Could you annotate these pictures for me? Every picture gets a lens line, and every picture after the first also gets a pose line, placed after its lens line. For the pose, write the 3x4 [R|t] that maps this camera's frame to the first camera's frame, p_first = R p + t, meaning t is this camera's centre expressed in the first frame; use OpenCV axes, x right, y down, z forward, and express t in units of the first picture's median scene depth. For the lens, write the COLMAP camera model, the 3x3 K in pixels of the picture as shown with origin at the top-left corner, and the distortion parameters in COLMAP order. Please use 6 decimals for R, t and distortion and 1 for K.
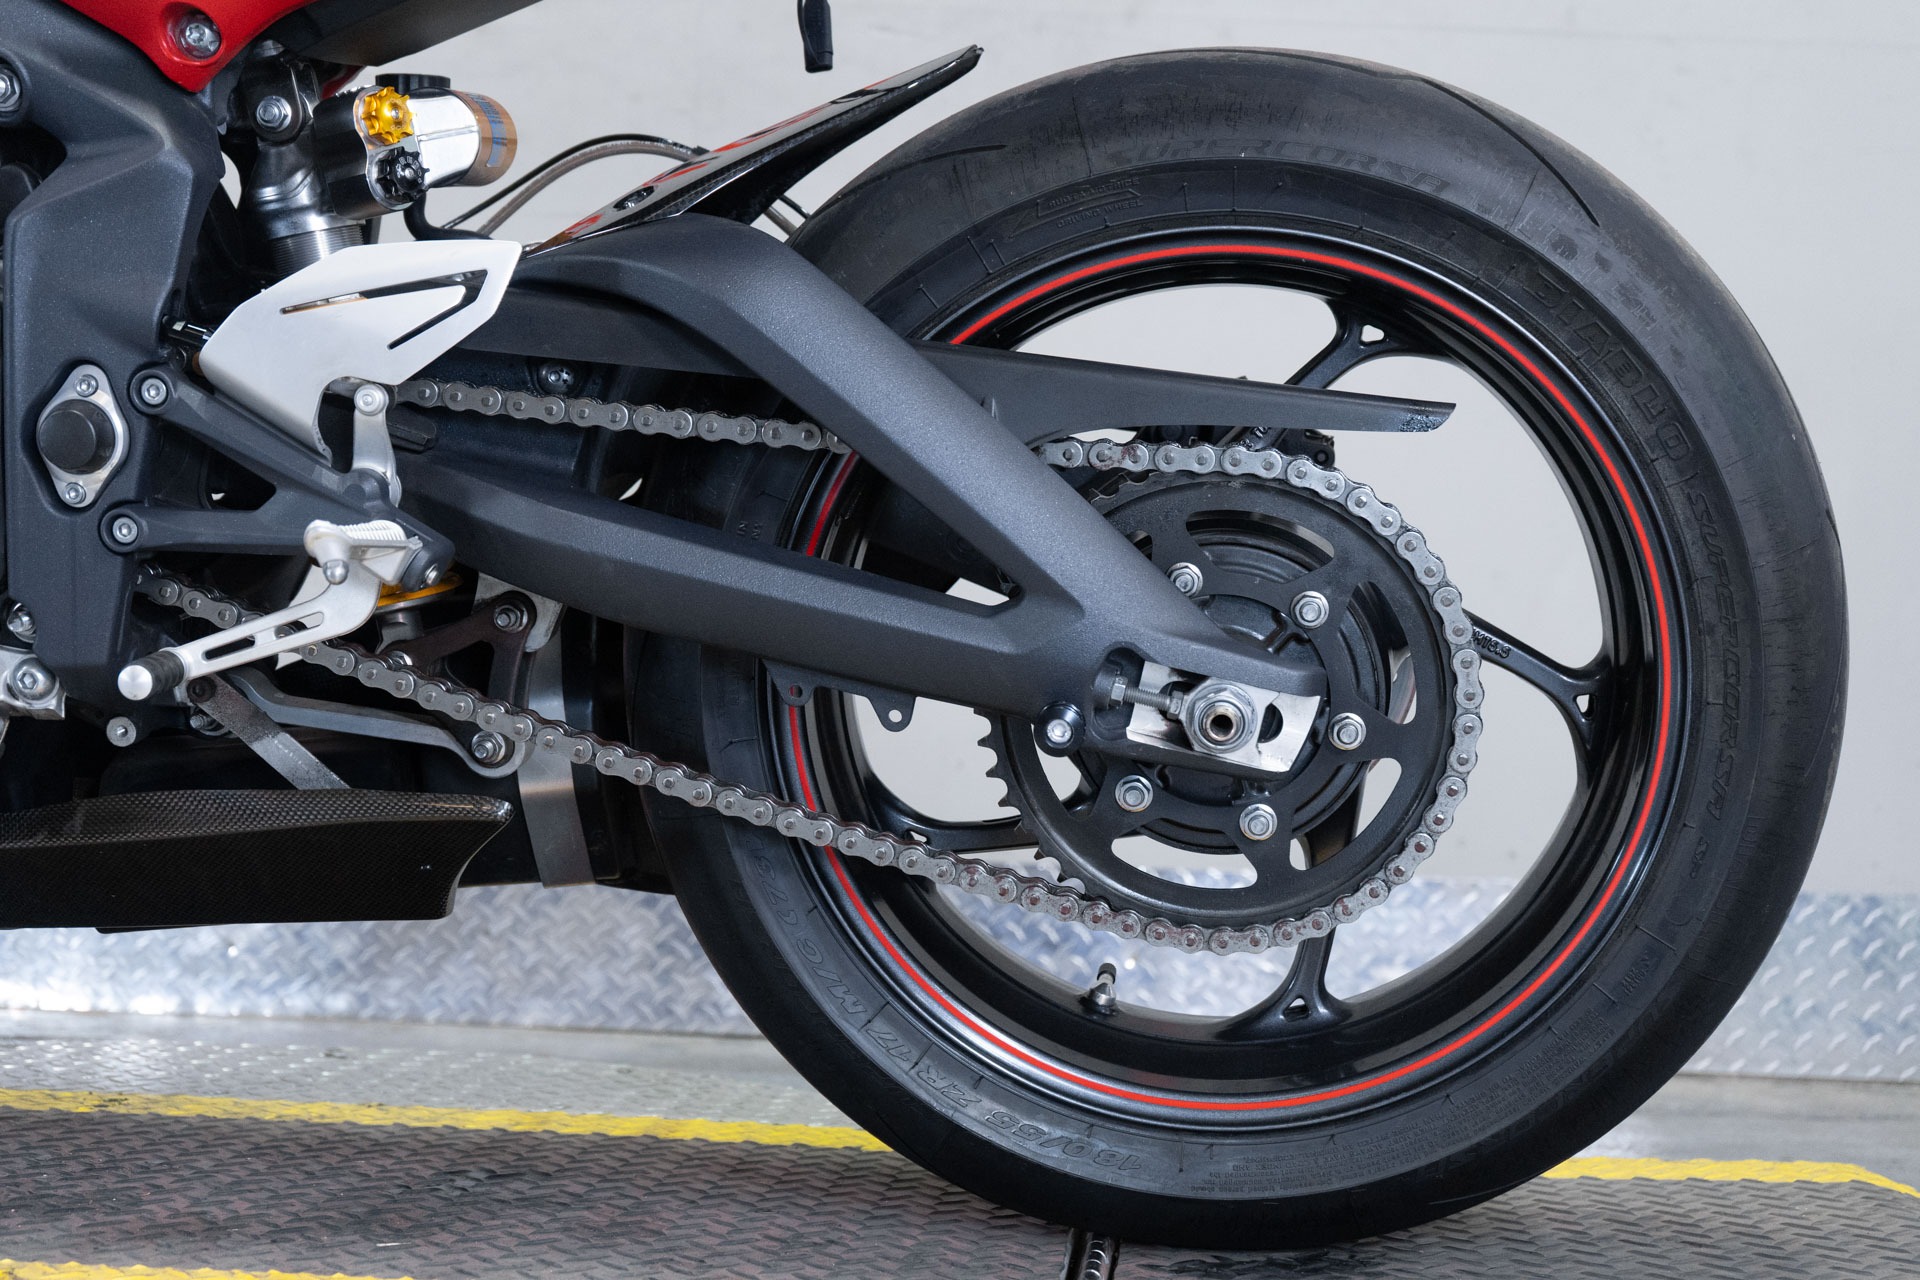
lens RADIAL K [[2668.4, 0, 970.4], [0, 2668.4, 670.2], [0, 0, 1]] dist [0.015206, 0.000000]
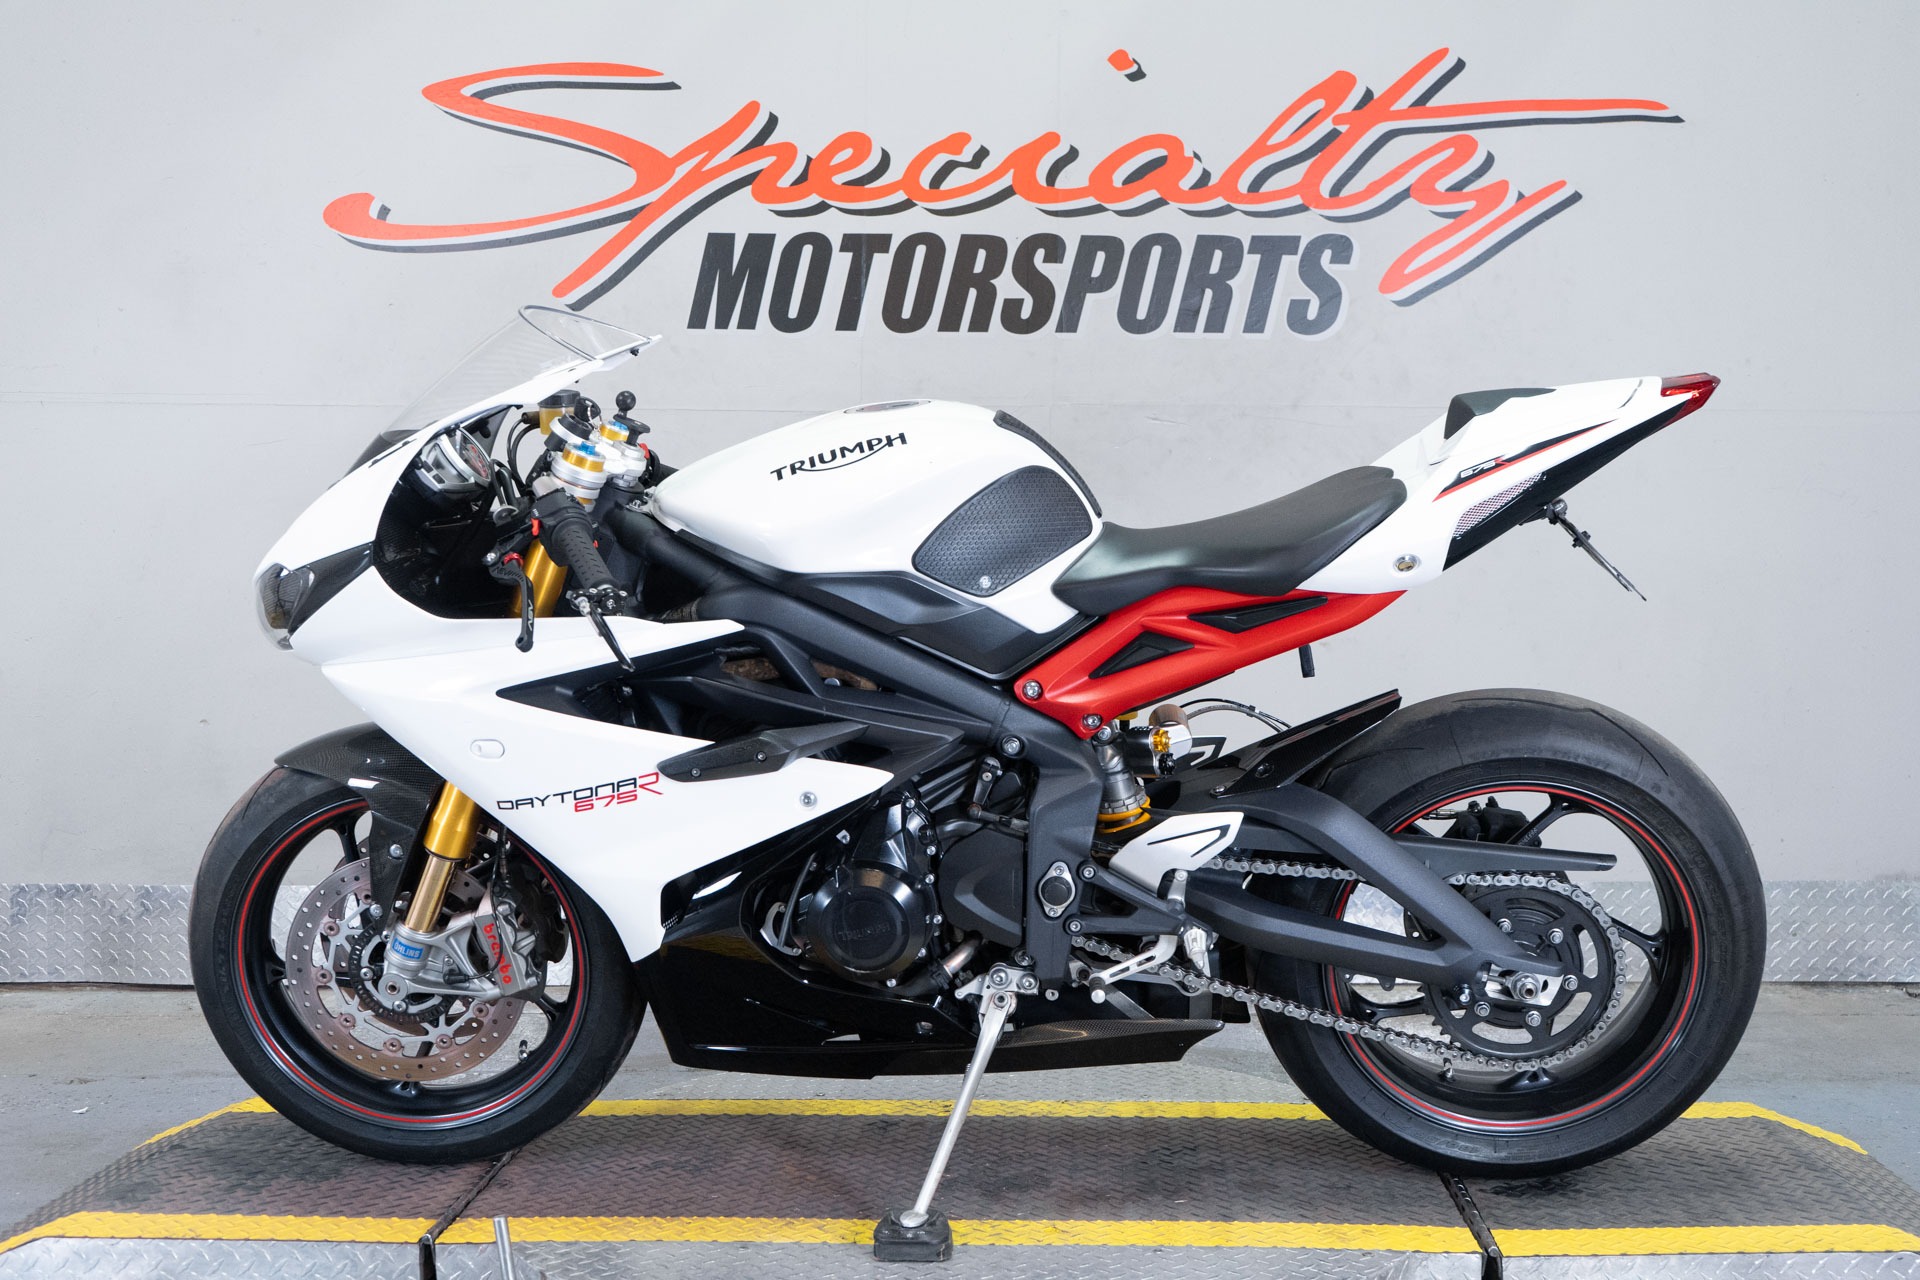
lens RADIAL K [[2018.9, 0, 966.2], [0, 2018.9, 628.1], [0, 0, 1]] dist [-0.005627, 0.000000]
pose [[0.998888, -0.041856, 0.021687, -0.442139], [0.040293, 0.996864, 0.068113, -0.452732], [-0.024469, -0.067163, 0.997442, -0.820046]]
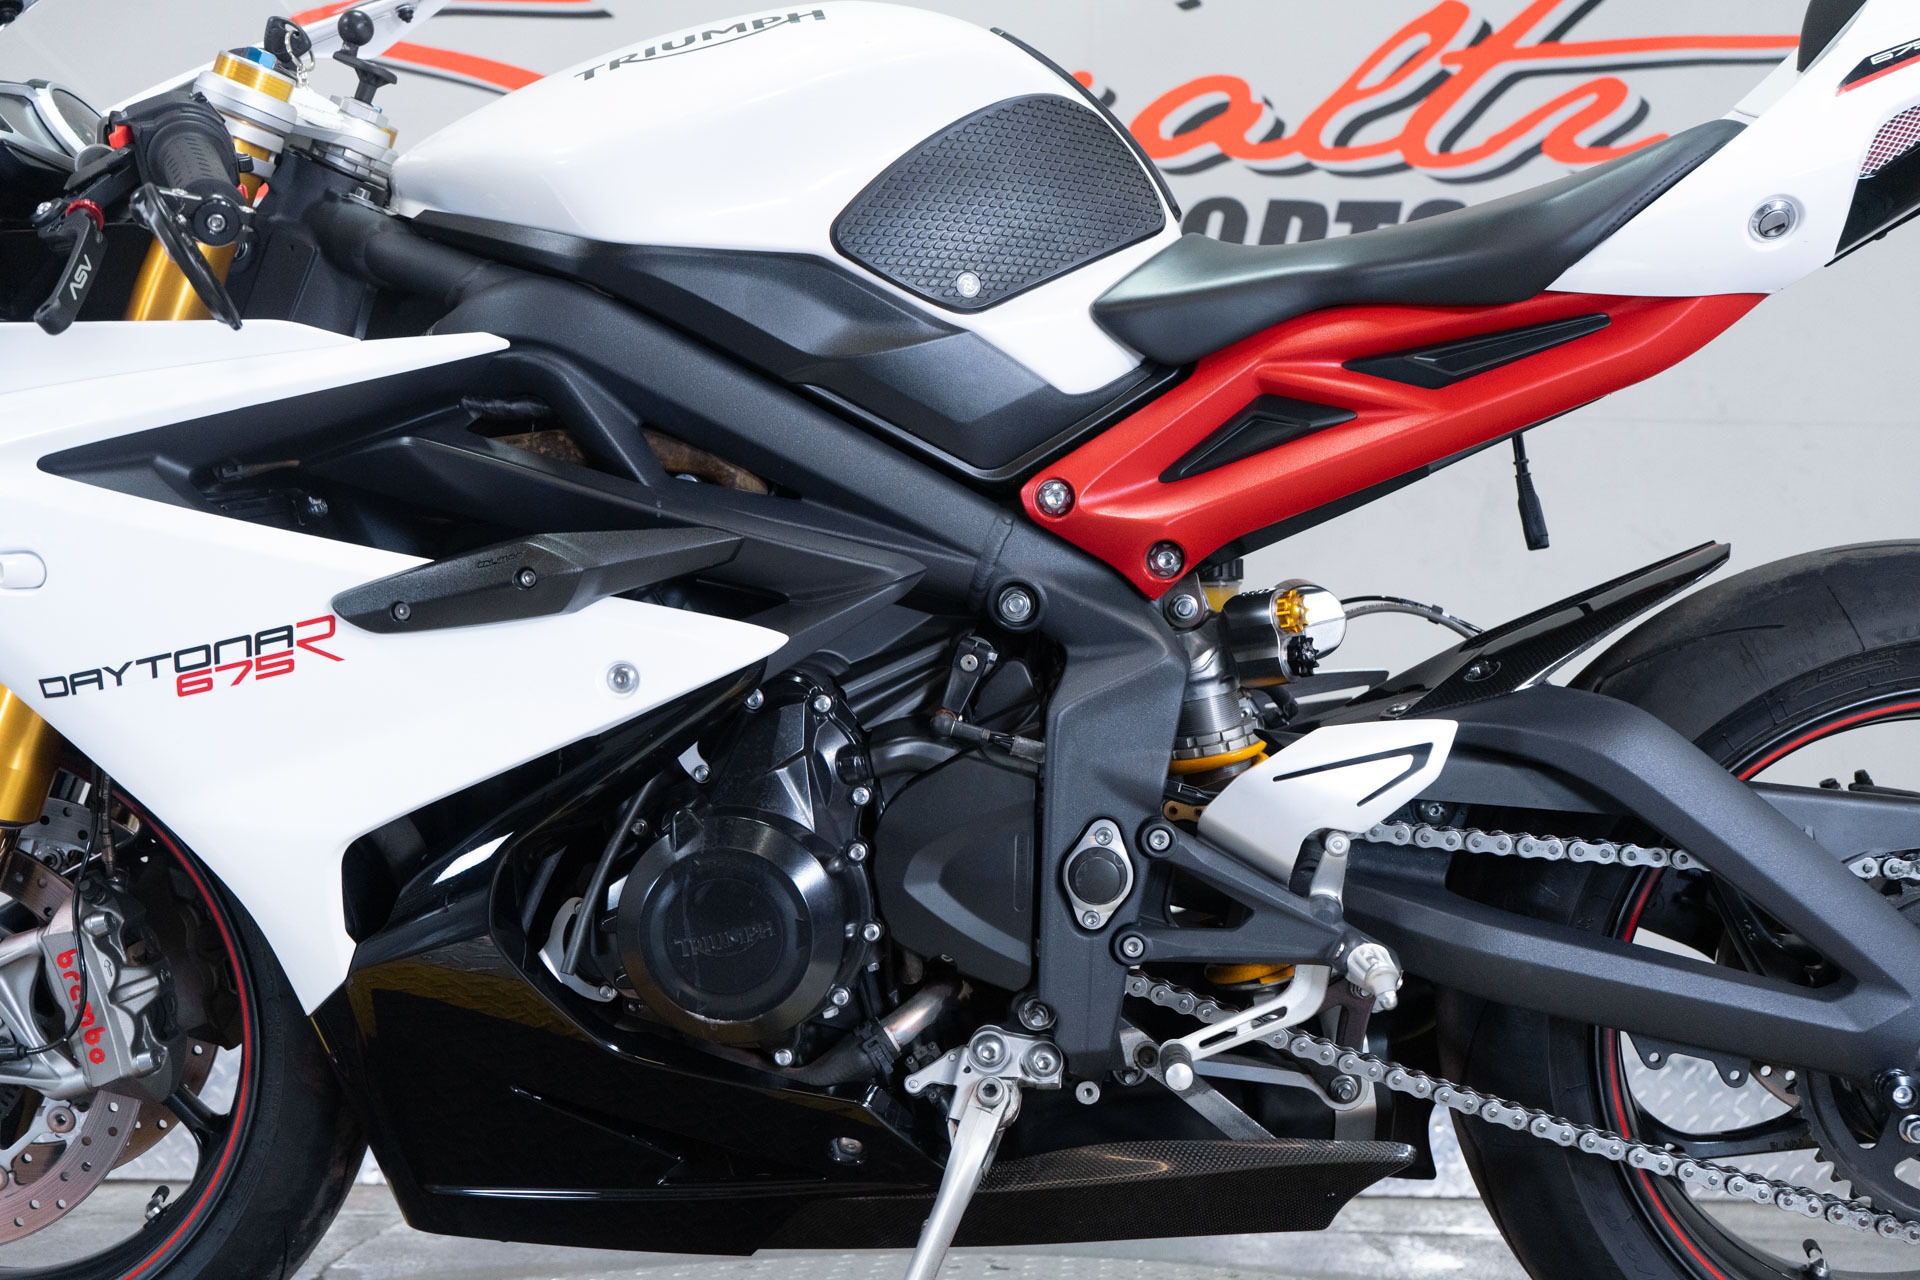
lens RADIAL K [[1886.4, 0, 953.2], [0, 1886.4, 650.9], [0, 0, 1]] dist [-0.001480, 0.000000]
pose [[0.999622, -0.026805, 0.006183, -0.402013], [0.027214, 0.996419, -0.080059, -0.123186], [-0.004015, 0.080197, 0.996771, 0.087701]]
